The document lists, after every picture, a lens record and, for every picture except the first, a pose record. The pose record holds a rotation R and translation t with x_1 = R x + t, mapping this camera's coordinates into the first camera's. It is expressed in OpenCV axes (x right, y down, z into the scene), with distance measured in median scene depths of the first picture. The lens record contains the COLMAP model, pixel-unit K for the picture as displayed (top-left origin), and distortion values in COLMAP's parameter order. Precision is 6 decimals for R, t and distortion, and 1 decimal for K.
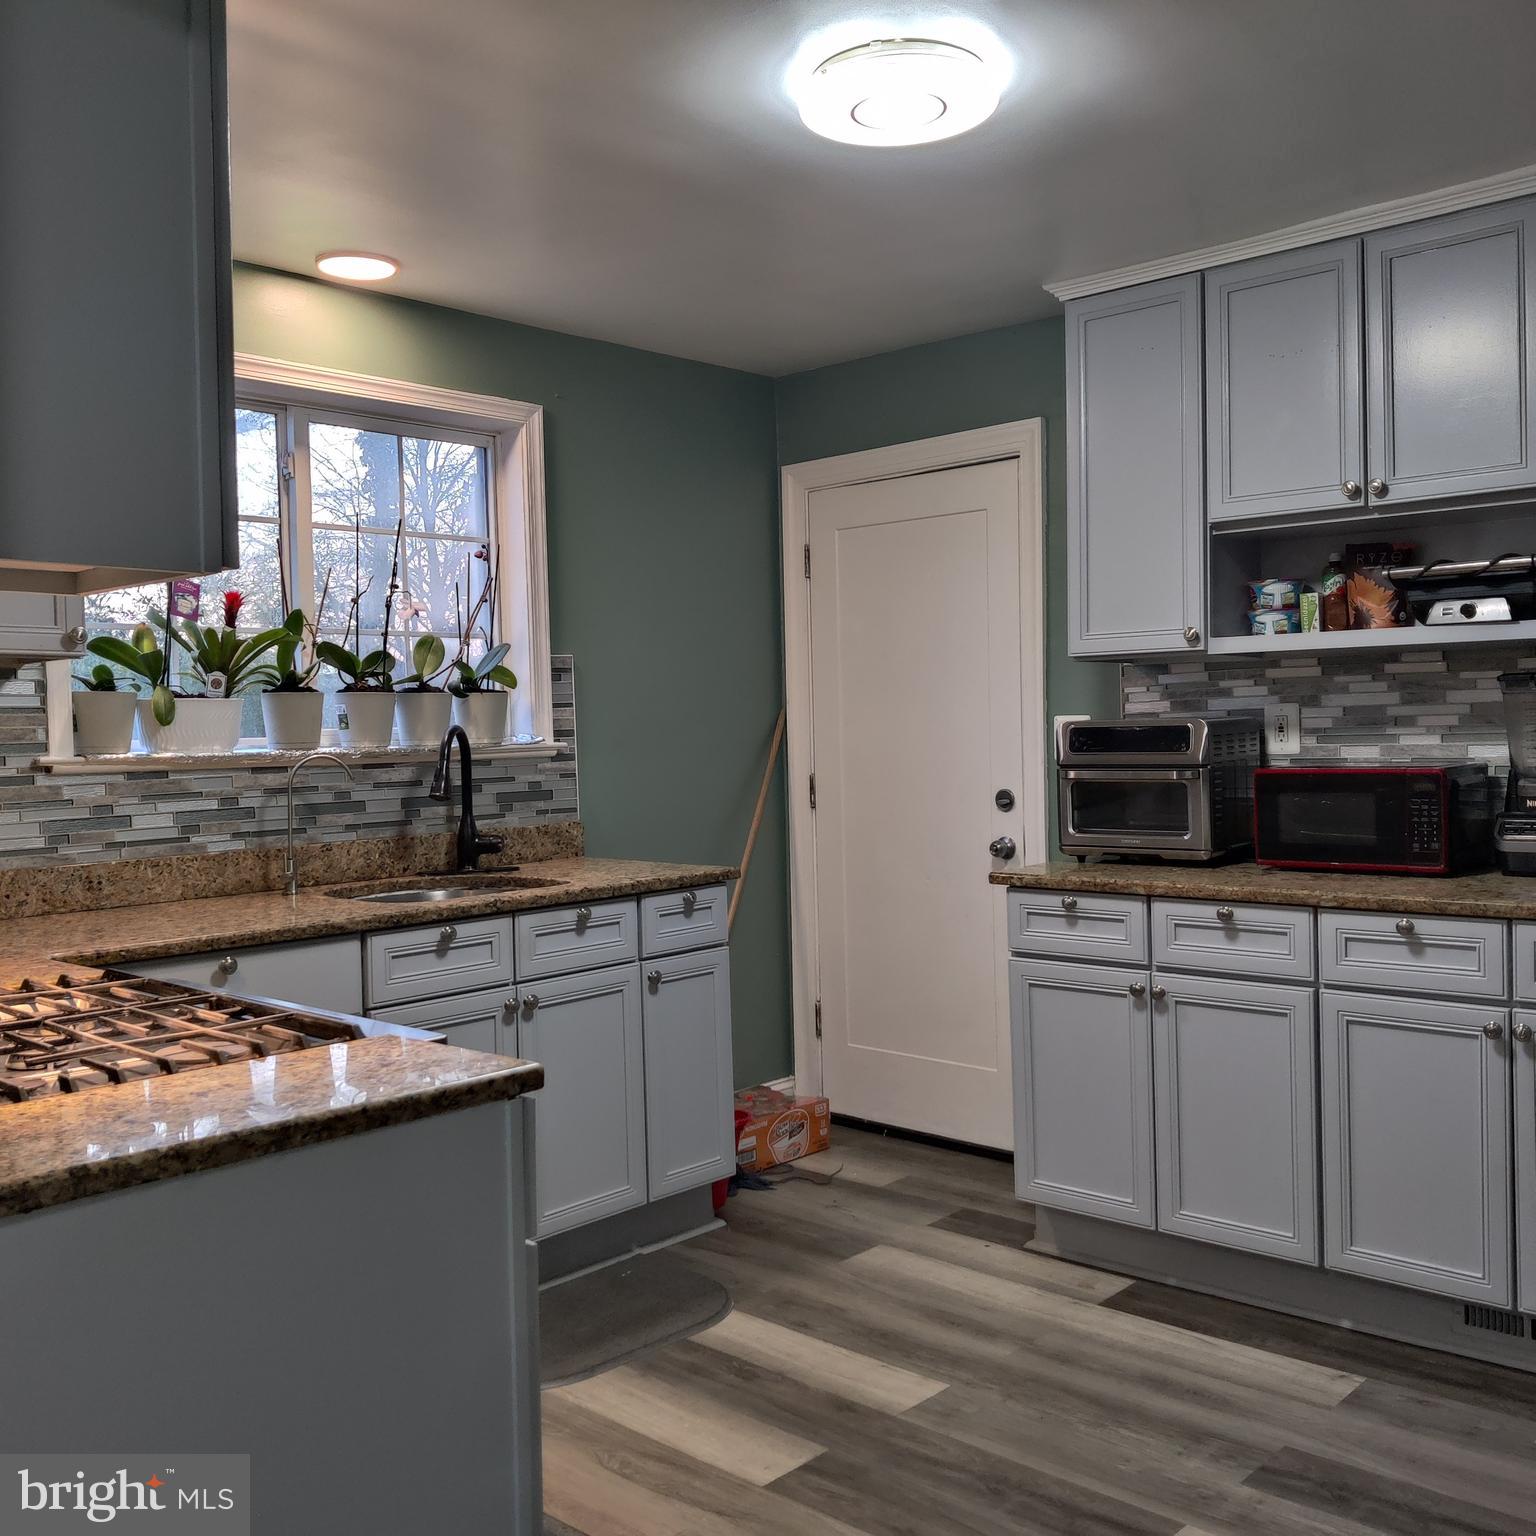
lens RADIAL K [[1564.1, 0, 761.1], [0, 1564.1, 775.6], [0, 0, 1]] dist [0.052938, -0.116866]
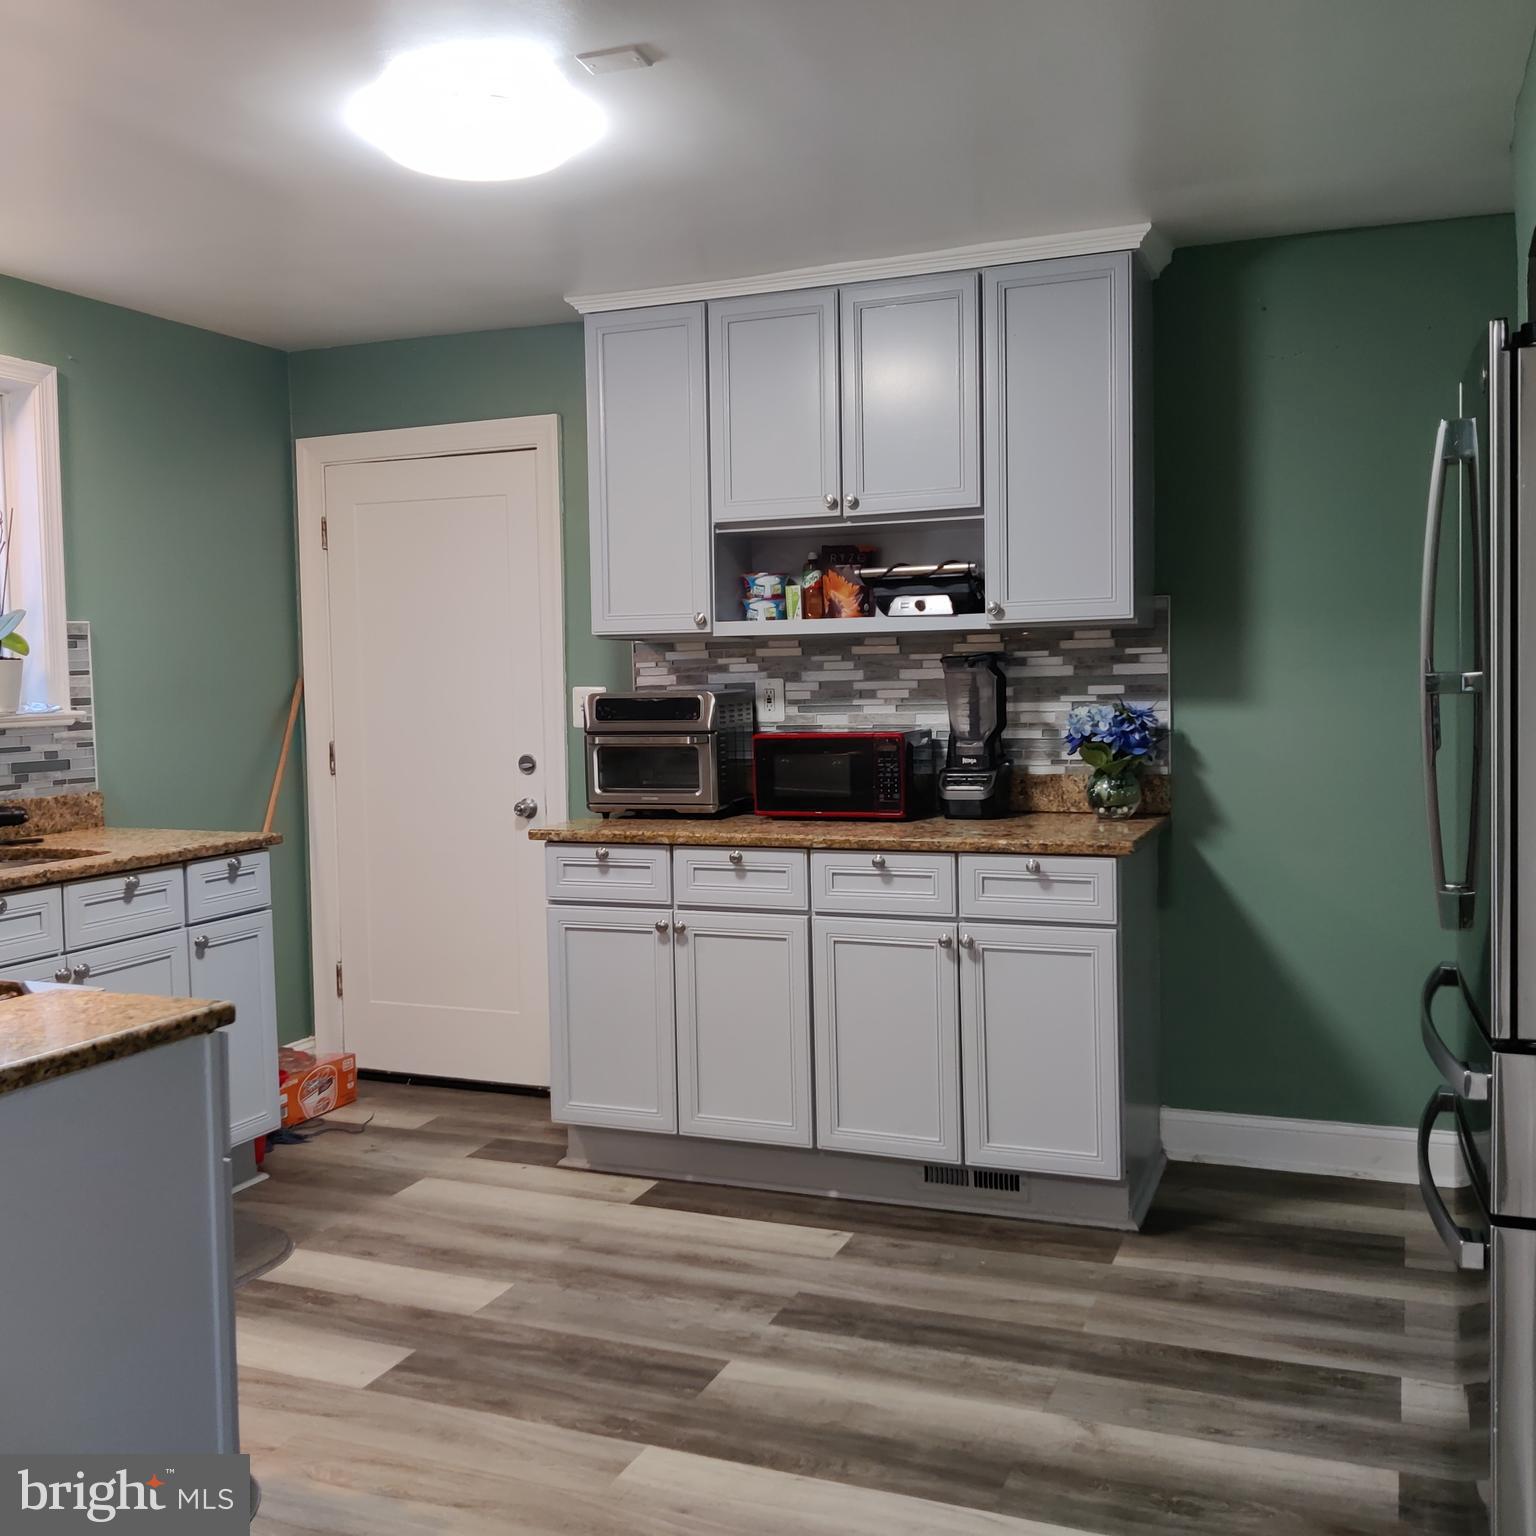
lens RADIAL K [[1558.3, 0, 768.0], [0, 1558.3, 768.0], [0, 0, 1]] dist [0.159092, -0.427848]
pose [[0.935747, -0.014192, 0.352386, -0.089009], [0.007953, 0.999785, 0.019147, -0.001527], [-0.352582, -0.015114, 0.935659, -0.099511]]
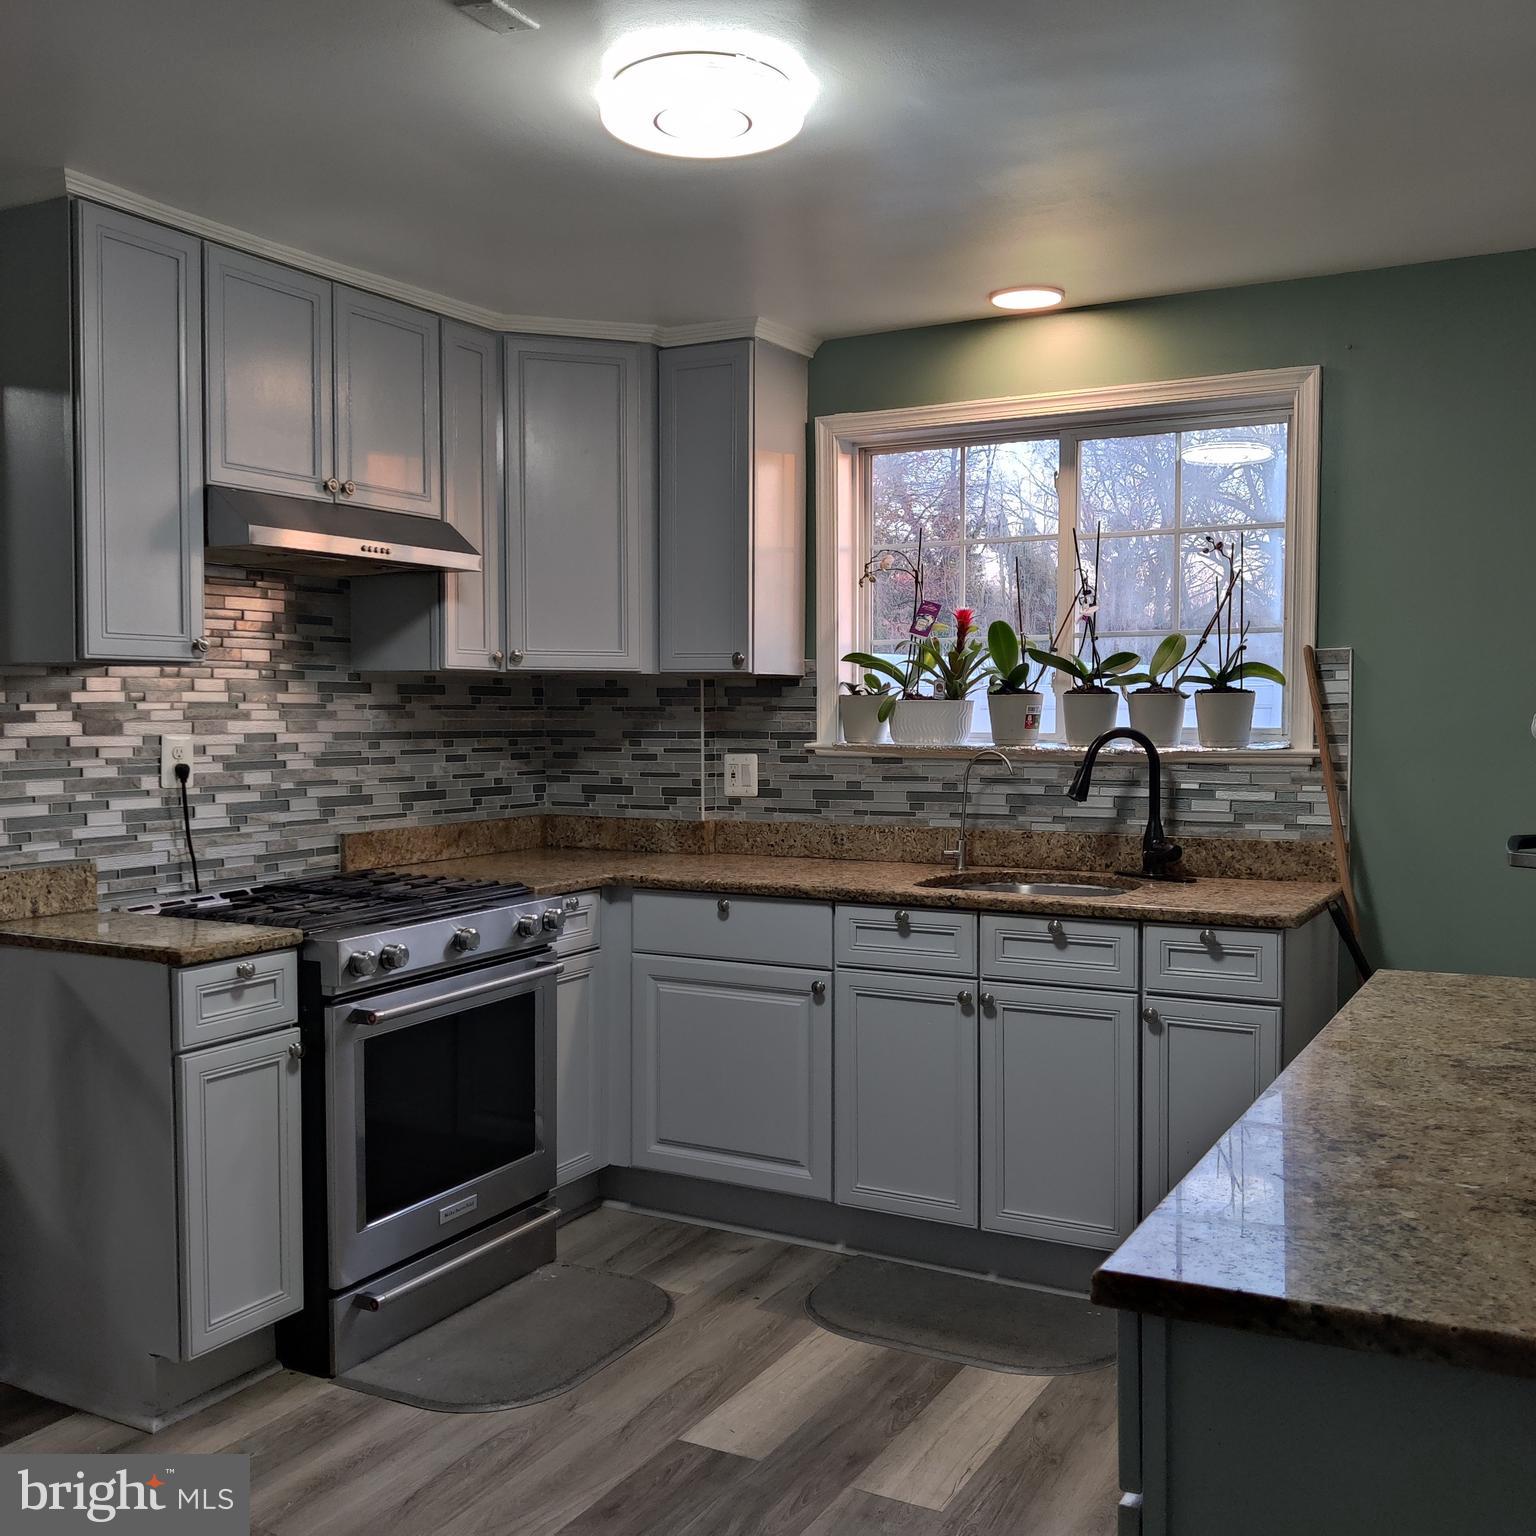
lens RADIAL K [[1558.3, 0, 768.0], [0, 1558.3, 768.0], [0, 0, 1]] dist [0.159092, -0.427848]
pose [[0.231343, 0.062801, -0.970843, 0.803473], [-0.033842, 0.997830, 0.056482, -0.061533], [0.972284, 0.019789, 0.232966, 0.601935]]
